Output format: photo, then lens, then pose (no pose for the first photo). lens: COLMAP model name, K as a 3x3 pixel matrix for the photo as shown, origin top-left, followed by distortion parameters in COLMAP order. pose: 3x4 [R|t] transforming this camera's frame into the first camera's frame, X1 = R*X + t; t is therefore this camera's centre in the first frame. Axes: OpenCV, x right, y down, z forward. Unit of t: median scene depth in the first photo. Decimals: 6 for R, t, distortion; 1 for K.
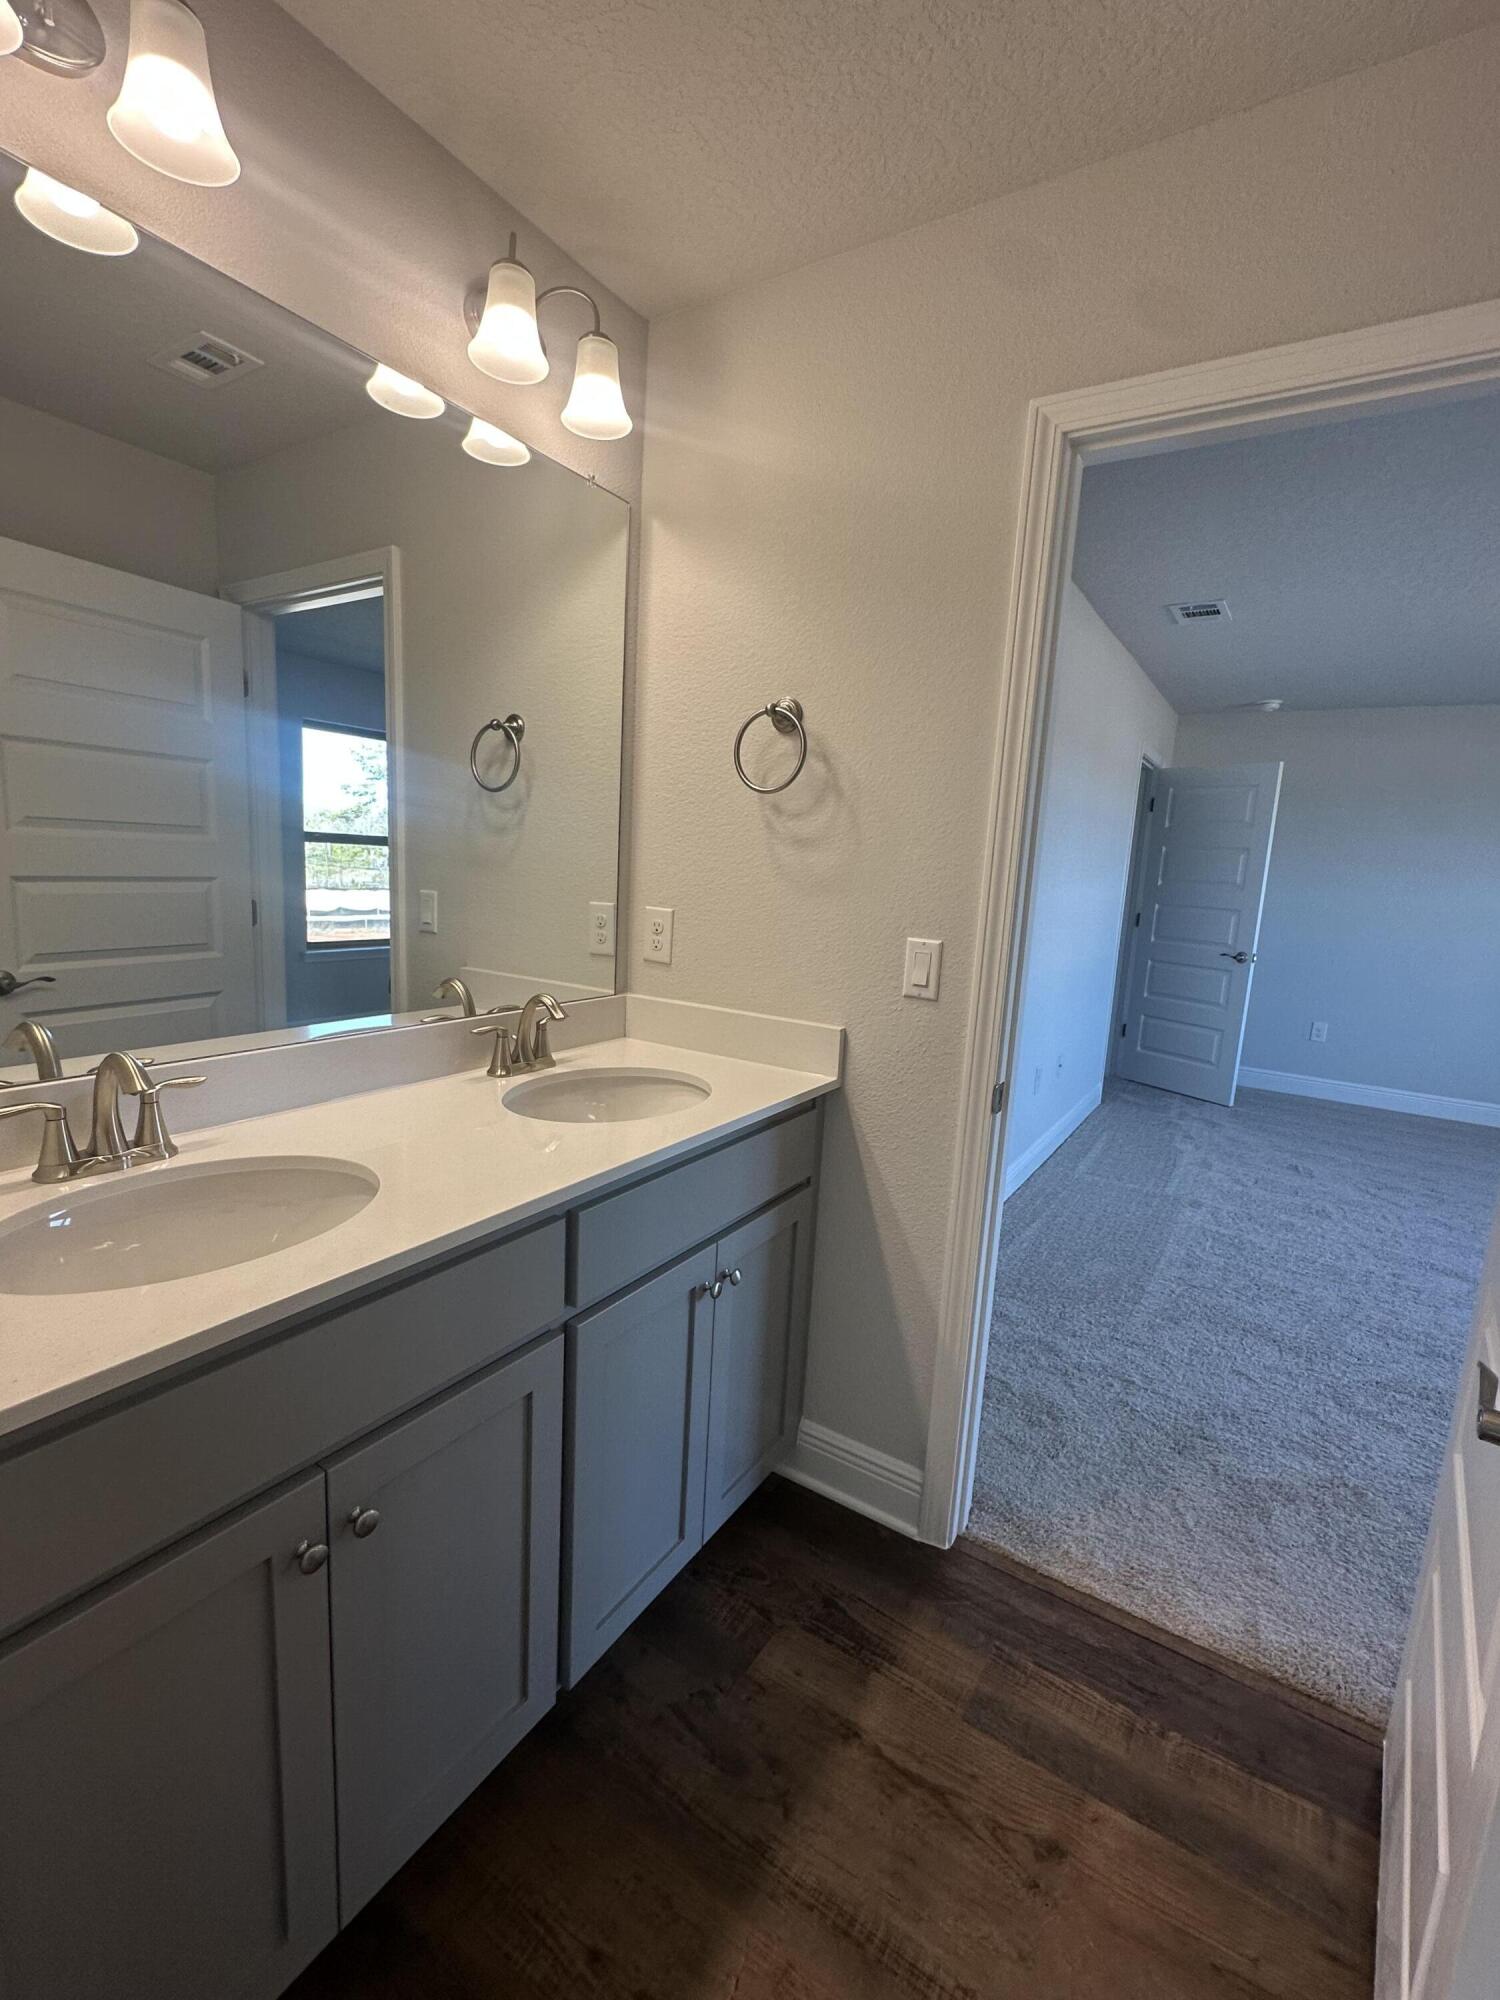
lens RADIAL K [[870.0, 0, 751.8], [0, 870.0, 1000.5], [0, 0, 1]] dist [0.000664, 0.000755]
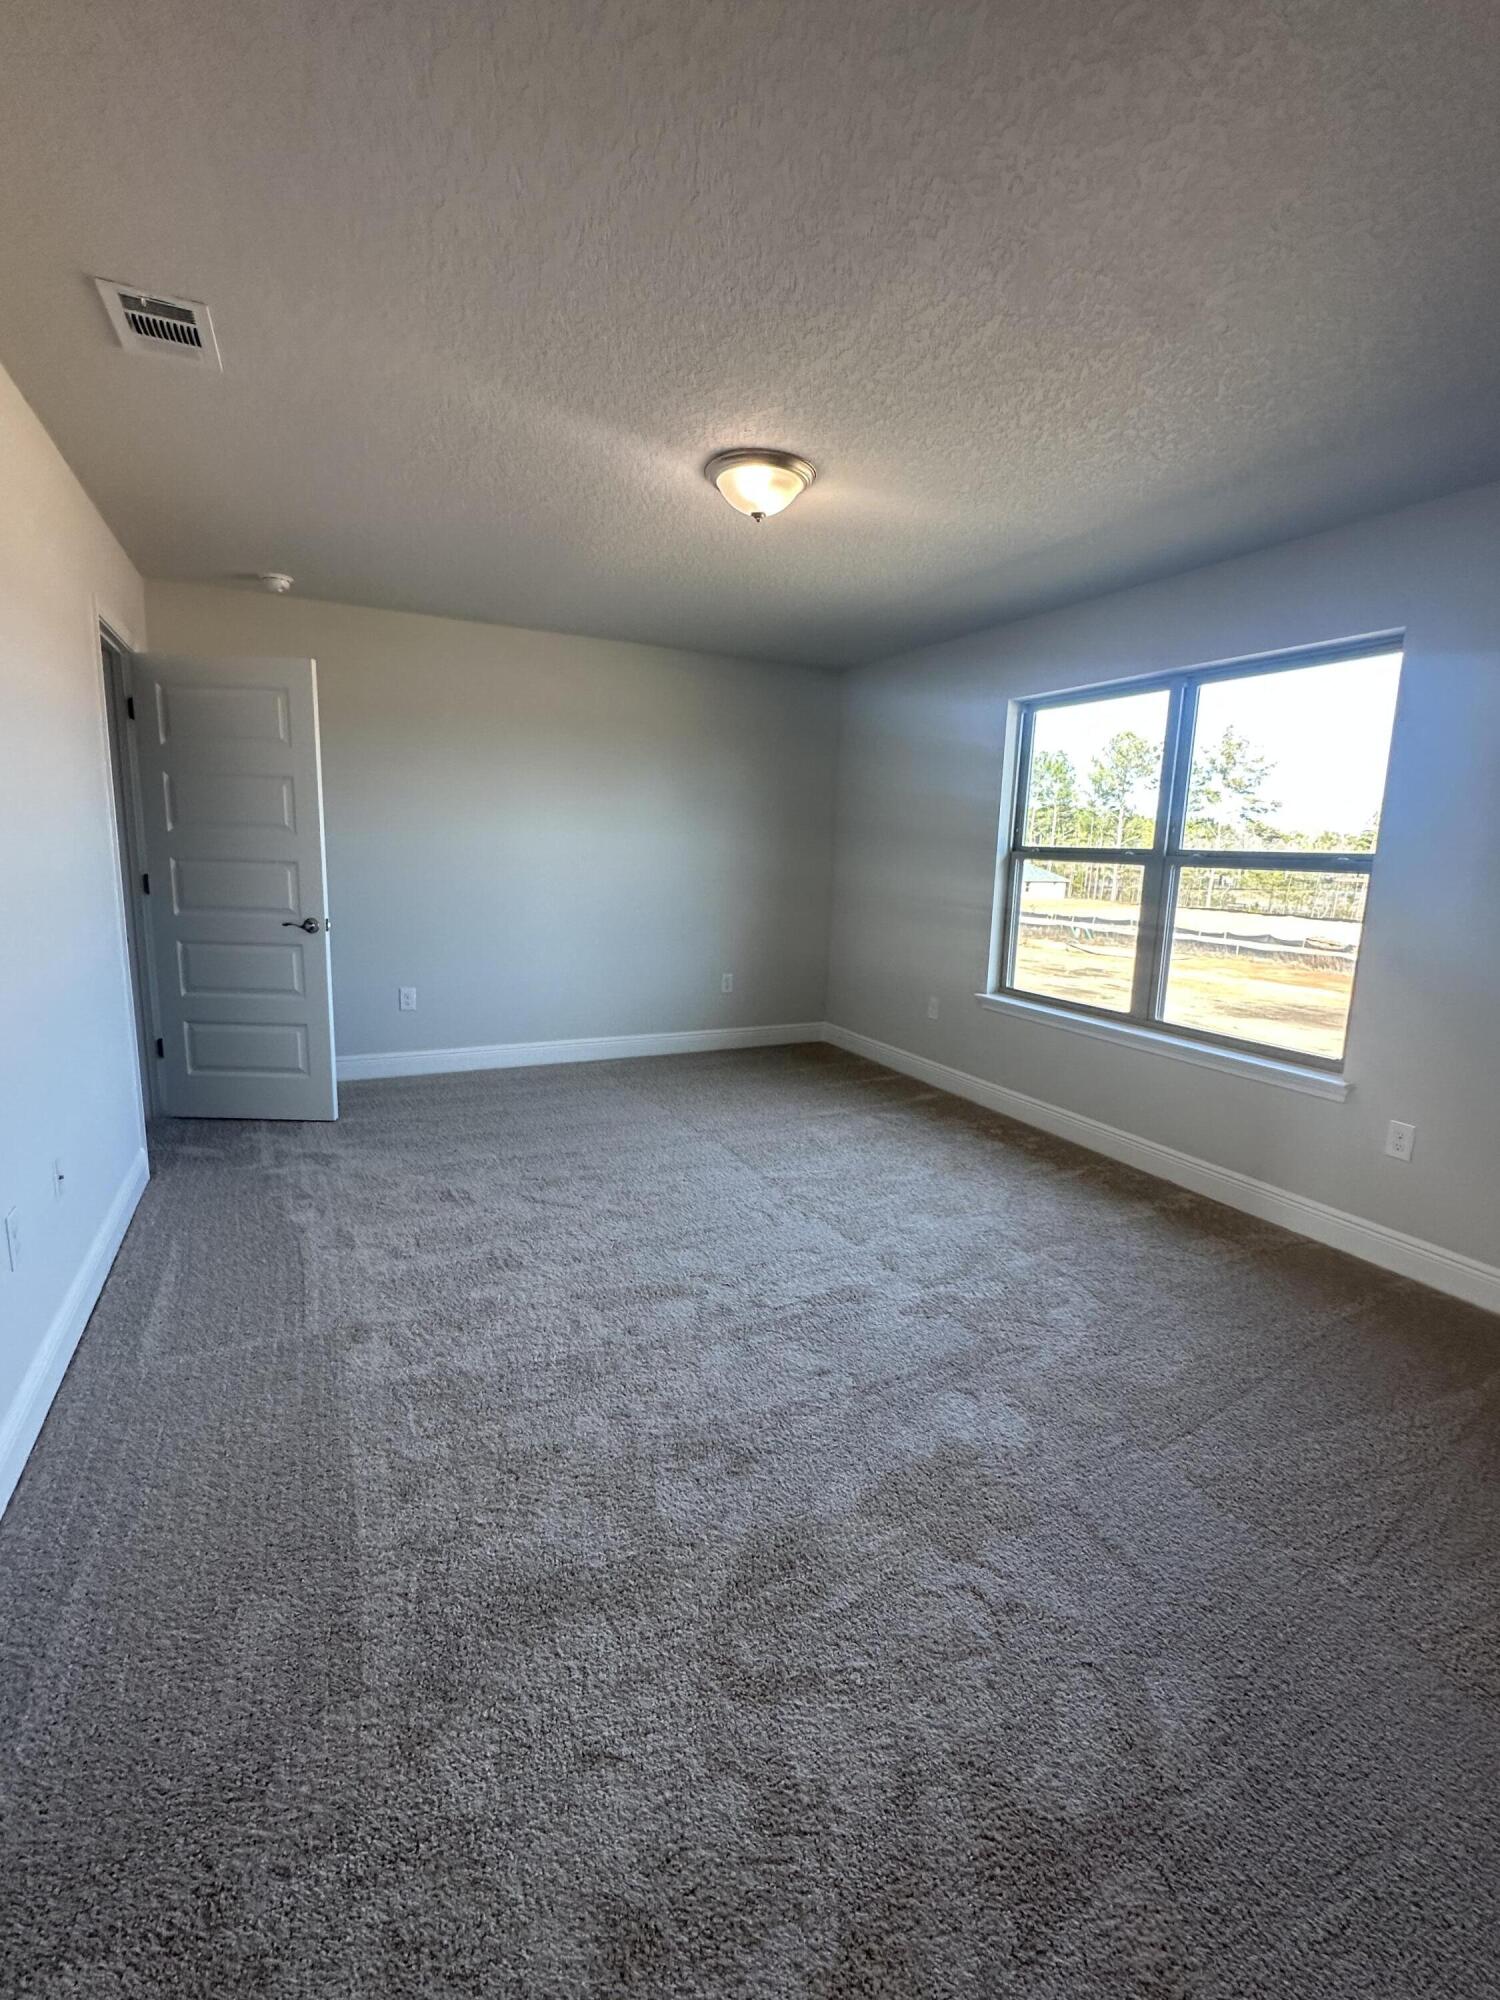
lens RADIAL K [[870.0, 0, 740.5], [0, 870.0, 990.6], [0, 0, 1]] dist [0.000664, 0.000755]
pose [[0.516296, -0.181790, 0.836894, 0.104937], [0.136743, 0.982173, 0.128988, -0.036038], [-0.845423, 0.047844, 0.531950, 0.261820]]
